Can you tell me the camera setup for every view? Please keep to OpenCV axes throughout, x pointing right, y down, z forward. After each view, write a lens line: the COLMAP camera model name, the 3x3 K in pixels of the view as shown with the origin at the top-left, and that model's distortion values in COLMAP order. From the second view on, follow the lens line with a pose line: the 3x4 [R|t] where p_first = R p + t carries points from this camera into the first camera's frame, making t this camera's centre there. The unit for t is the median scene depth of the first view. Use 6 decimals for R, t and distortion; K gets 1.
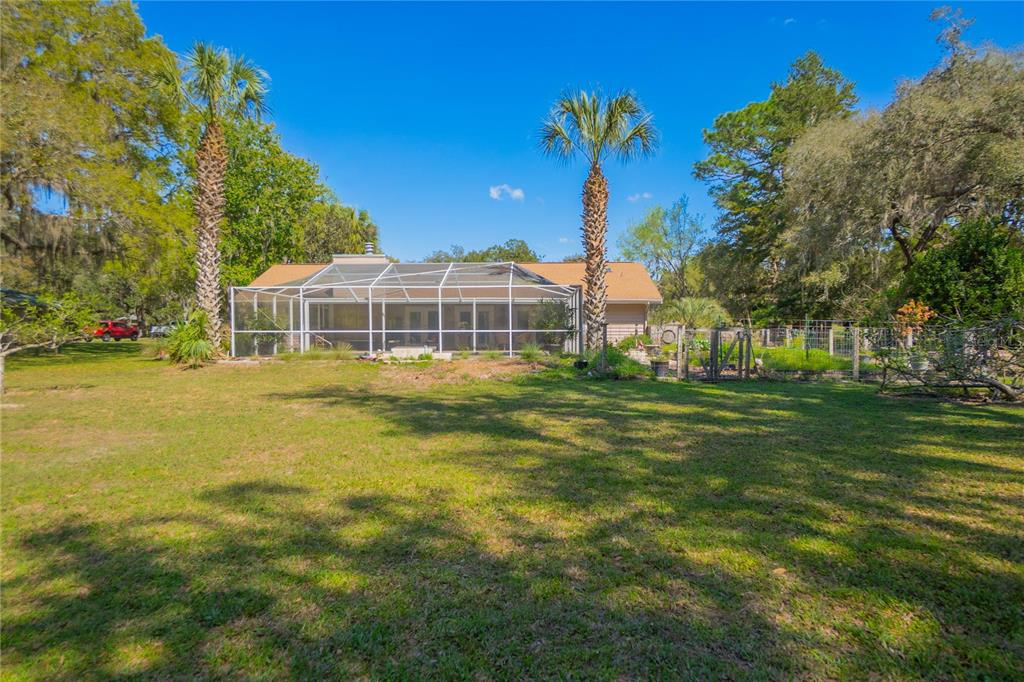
lens RADIAL K [[653.8, 0, 510.8], [0, 653.8, 340.5], [0, 0, 1]] dist [-0.001353, 0.001521]
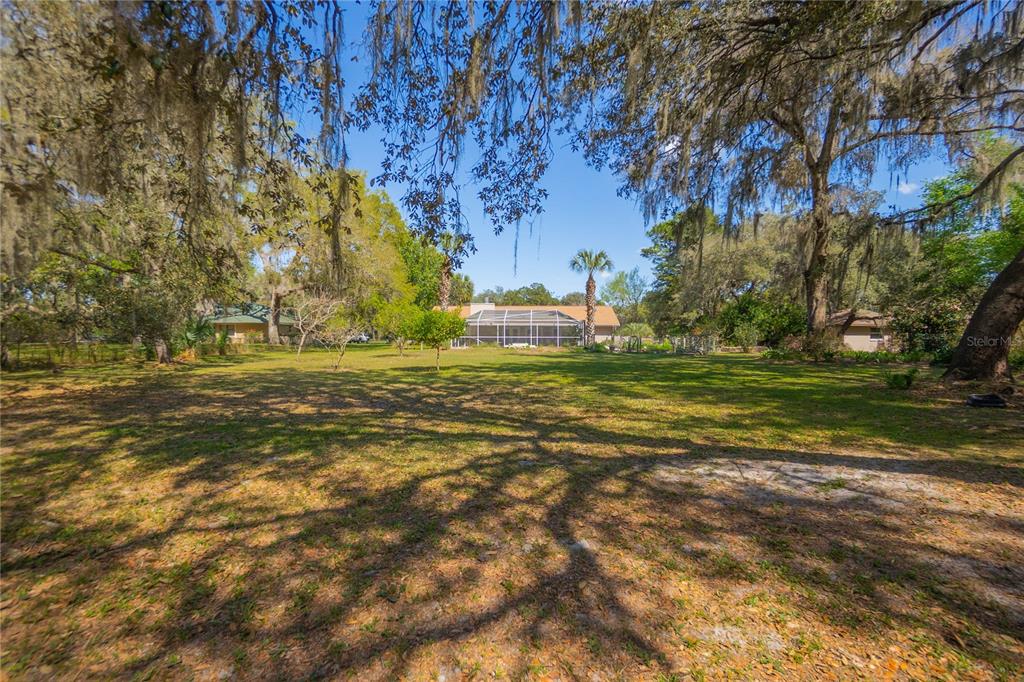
lens RADIAL K [[459.3, 0, 513.0], [0, 459.3, 338.6], [0, 0, 1]] dist [-0.026375, 0.003484]
pose [[0.999582, 0.006445, -0.028178, -0.094877], [-0.007014, 0.999773, -0.020122, 0.021390], [0.028042, 0.020311, 0.999400, -0.615464]]
